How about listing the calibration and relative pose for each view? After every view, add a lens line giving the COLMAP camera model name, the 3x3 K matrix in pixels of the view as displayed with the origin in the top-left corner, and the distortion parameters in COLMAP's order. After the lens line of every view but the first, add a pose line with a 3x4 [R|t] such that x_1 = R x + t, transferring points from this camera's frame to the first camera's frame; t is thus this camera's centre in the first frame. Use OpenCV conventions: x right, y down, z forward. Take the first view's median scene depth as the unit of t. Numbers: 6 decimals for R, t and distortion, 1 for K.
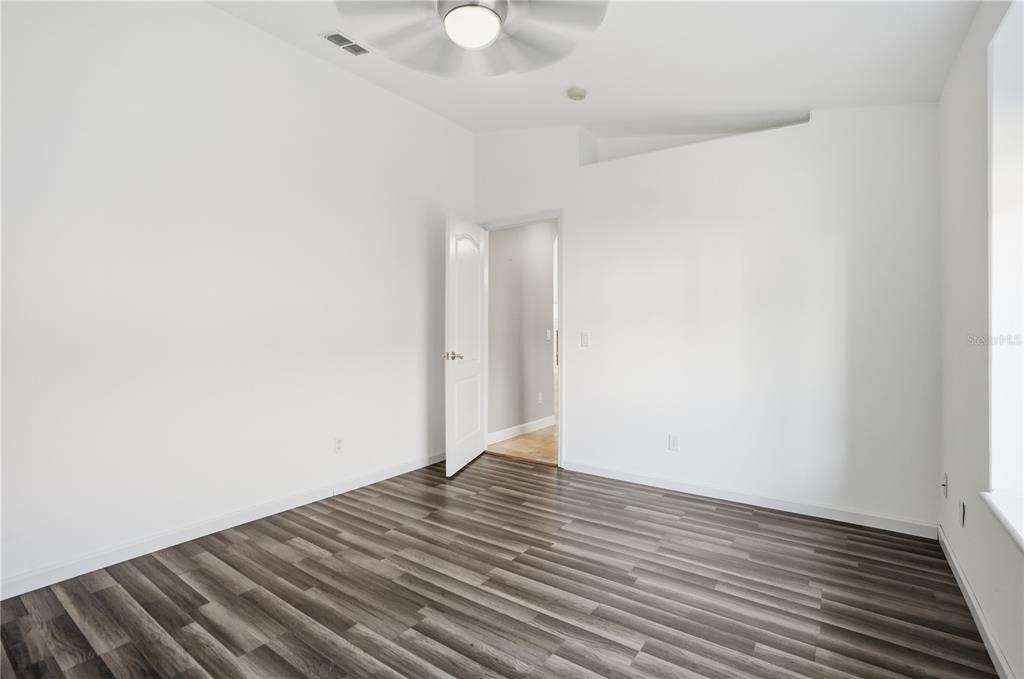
lens RADIAL K [[475.6, 0, 511.7], [0, 475.6, 336.3], [0, 0, 1]] dist [-0.044390, 0.006282]
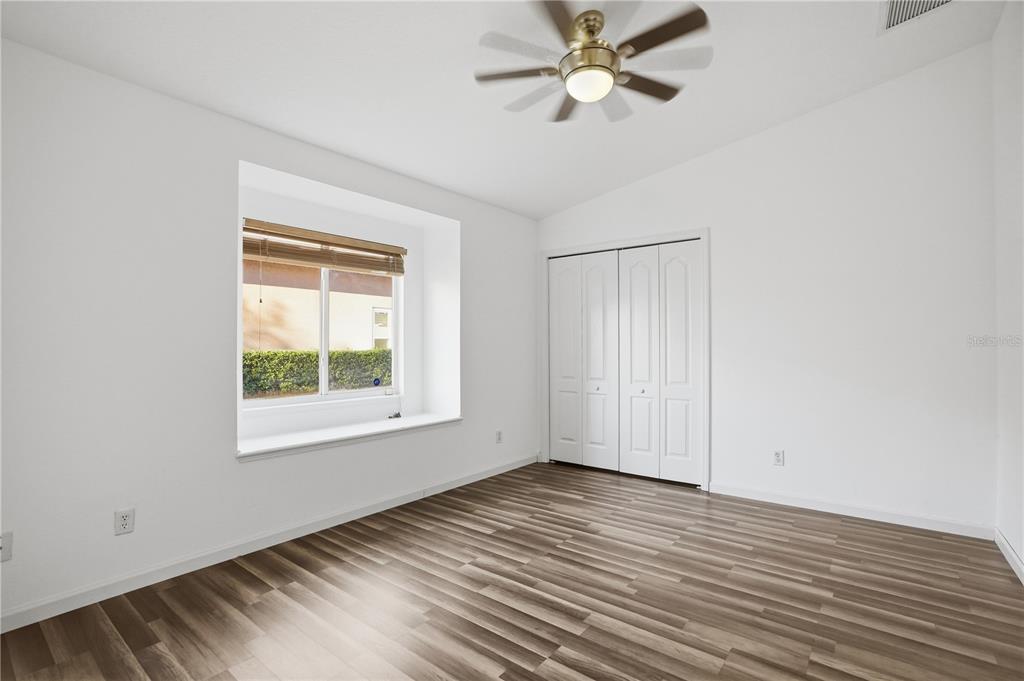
lens RADIAL K [[475.6, 0, 517.1], [0, 475.6, 341.4], [0, 0, 1]] dist [-0.044390, 0.006282]
pose [[-0.999371, 0.001974, 0.035413, 0.051828], [0.002482, 0.999895, 0.014310, -0.040737], [-0.035381, 0.014388, -0.999270, 2.077411]]
